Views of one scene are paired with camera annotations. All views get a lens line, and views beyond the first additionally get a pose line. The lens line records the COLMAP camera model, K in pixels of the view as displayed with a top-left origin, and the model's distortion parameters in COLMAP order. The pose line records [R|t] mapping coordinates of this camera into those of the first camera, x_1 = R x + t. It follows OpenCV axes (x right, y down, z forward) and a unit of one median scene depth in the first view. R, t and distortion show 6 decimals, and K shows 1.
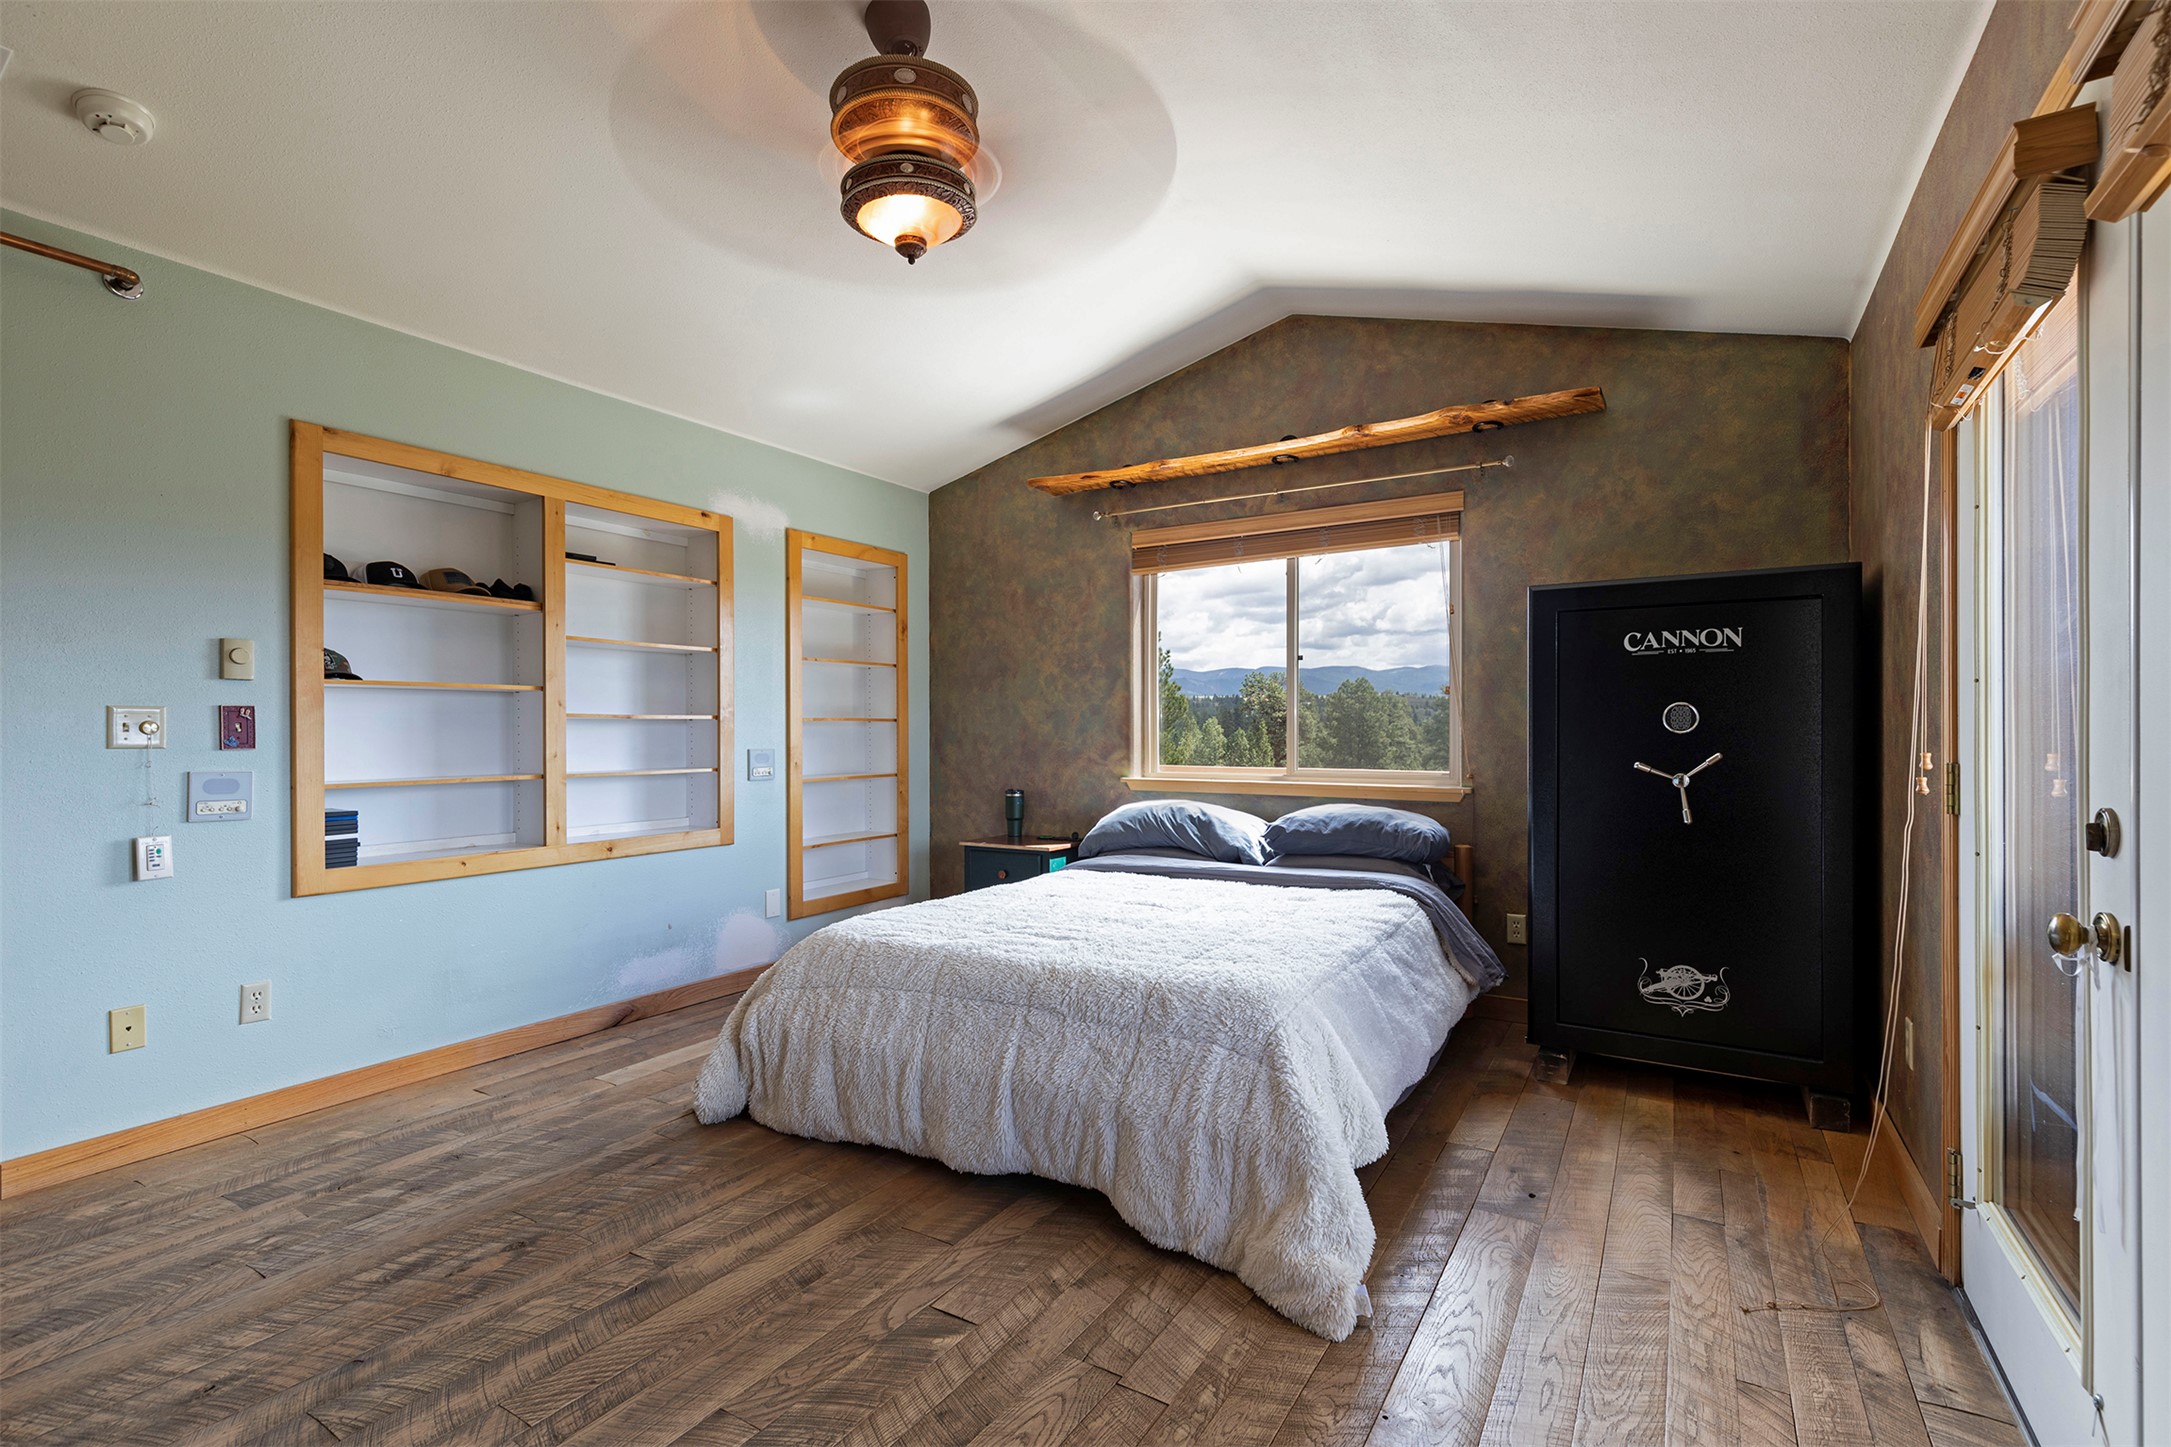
lens RADIAL K [[983.9, 0, 1090.9], [0, 983.9, 730.8], [0, 0, 1]] dist [0.014610, -0.000149]
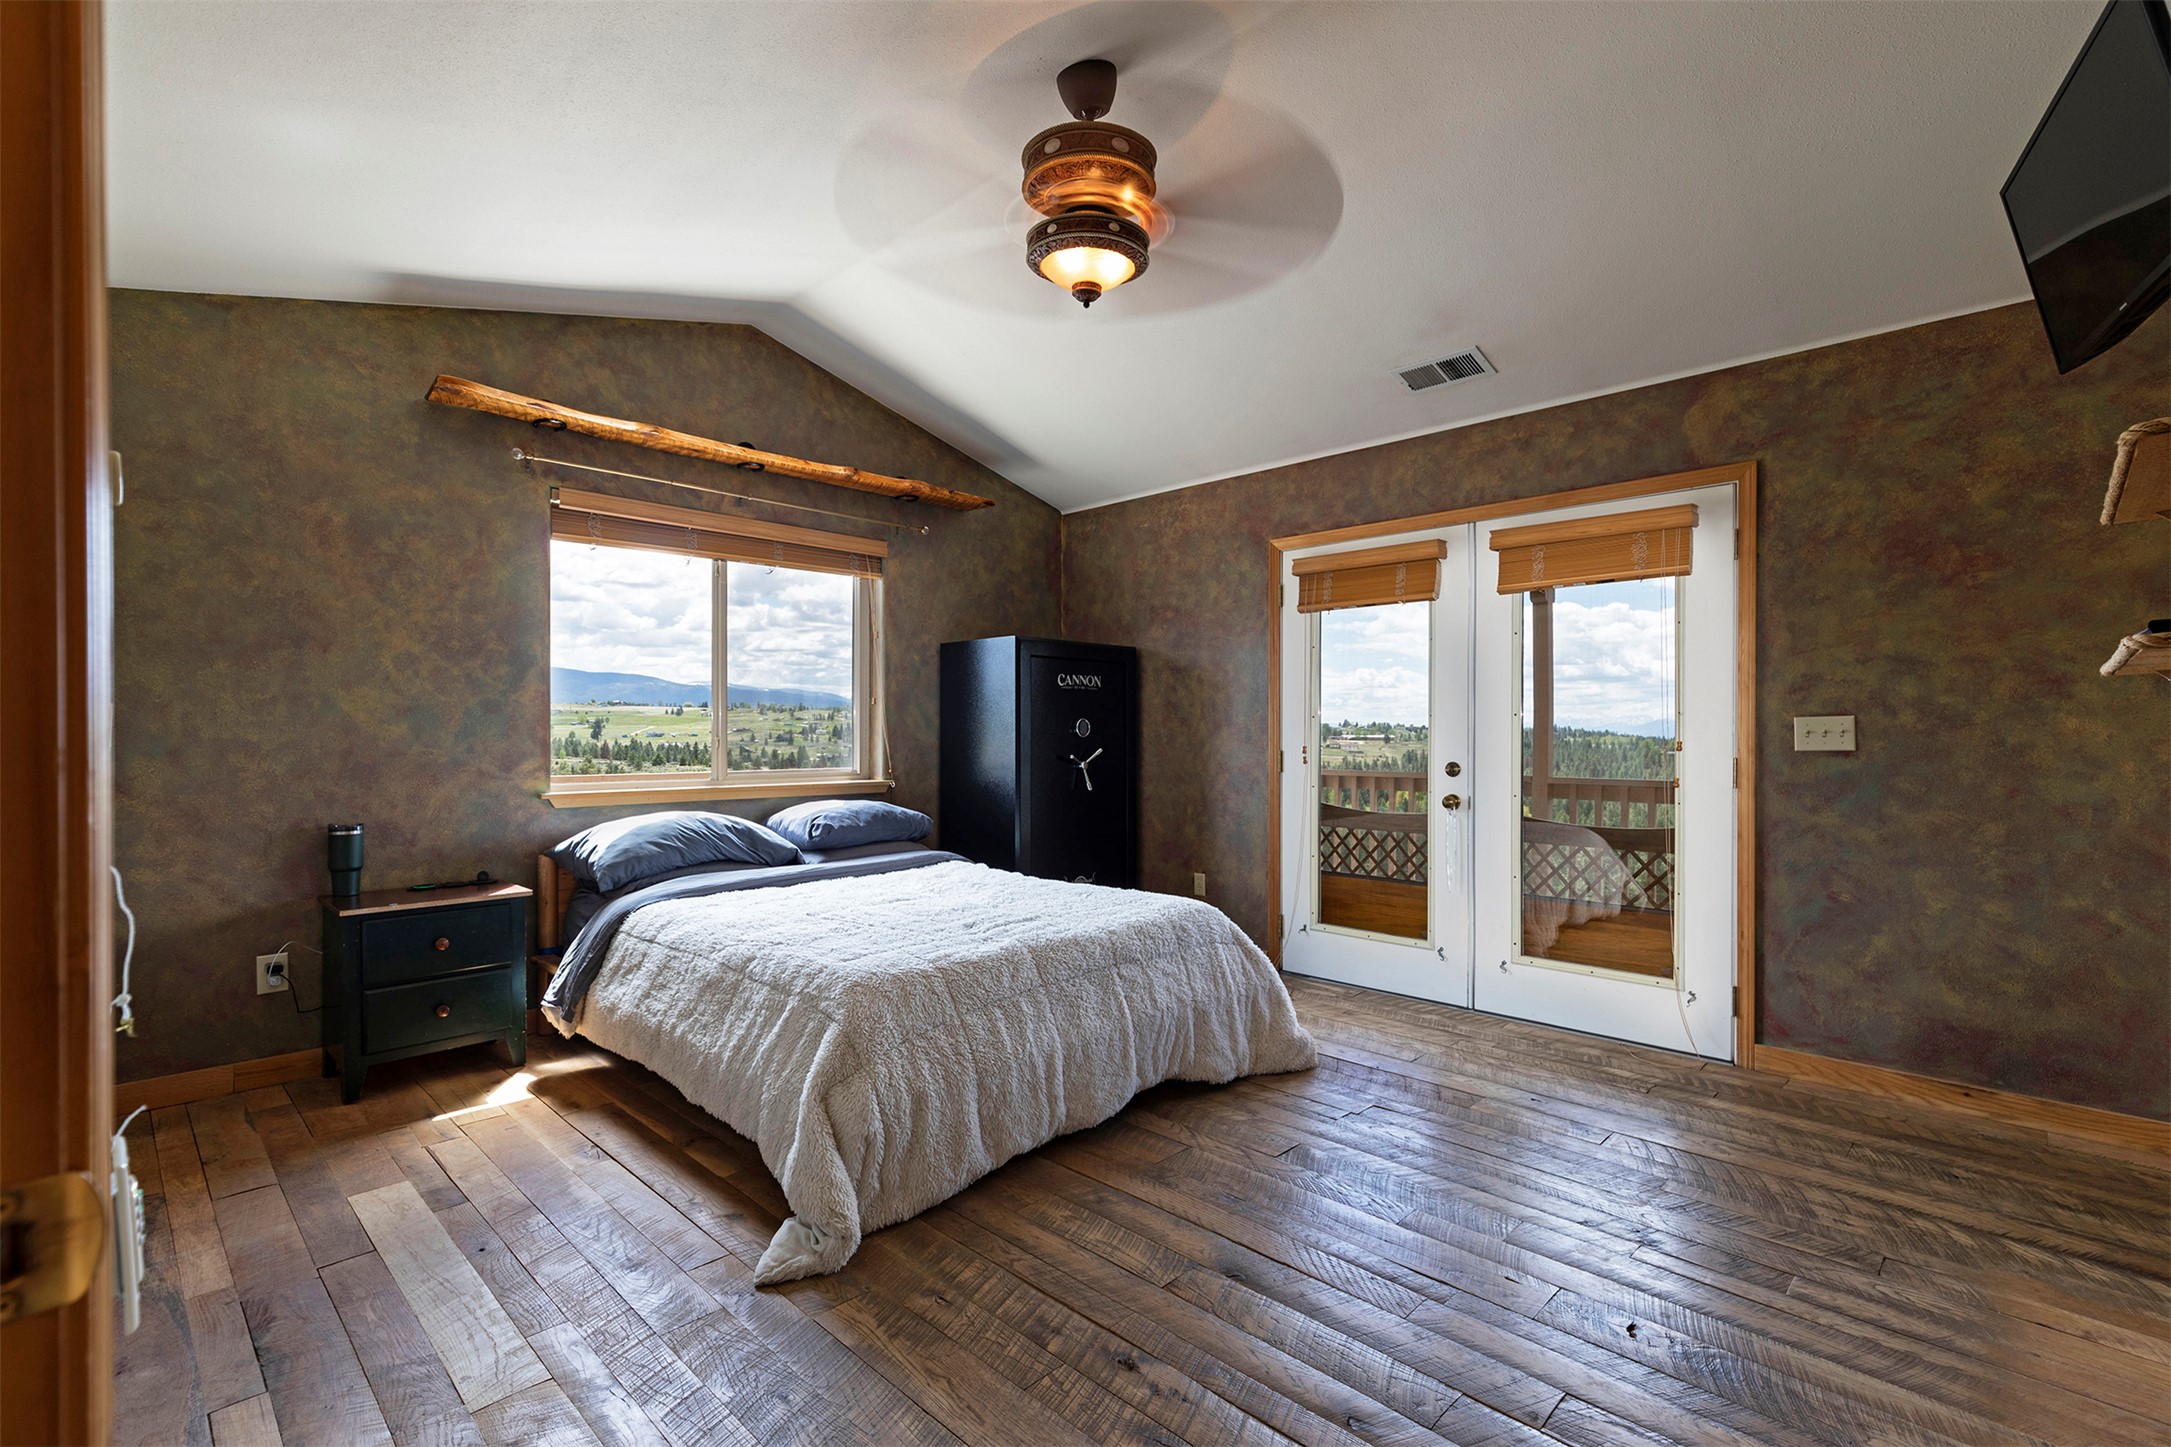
lens RADIAL K [[983.9, 0, 1093.5], [0, 983.9, 729.2], [0, 0, 1]] dist [0.014610, -0.000149]
pose [[0.218278, 0.006268, 0.975867, -0.631558], [-0.001943, 0.999980, -0.005988, -0.000319], [-0.975885, -0.000589, 0.218286, 0.386145]]
